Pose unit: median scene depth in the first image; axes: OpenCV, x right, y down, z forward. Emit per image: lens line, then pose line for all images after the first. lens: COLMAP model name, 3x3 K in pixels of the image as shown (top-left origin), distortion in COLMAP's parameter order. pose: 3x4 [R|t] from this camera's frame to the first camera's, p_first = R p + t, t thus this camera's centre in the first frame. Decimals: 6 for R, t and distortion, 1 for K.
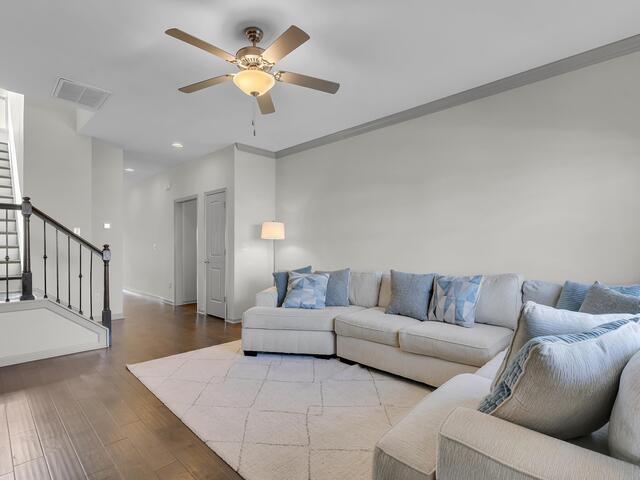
lens RADIAL K [[331.7, 0, 317.1], [0, 331.7, 235.2], [0, 0, 1]] dist [-0.004788, 0.000255]
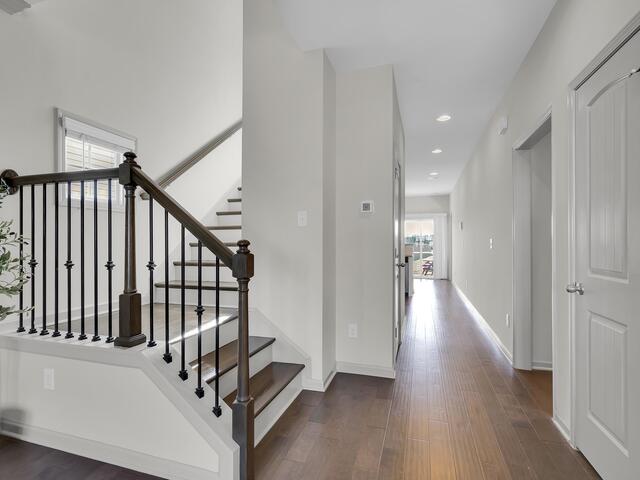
lens RADIAL K [[331.7, 0, 317.1], [0, 331.7, 235.2], [0, 0, 1]] dist [-0.004788, 0.000255]
pose [[0.455757, -0.003071, -0.890099, -0.230079], [0.024889, 0.999647, 0.009295, 0.018759], [0.889756, -0.026390, 0.455673, 0.910710]]
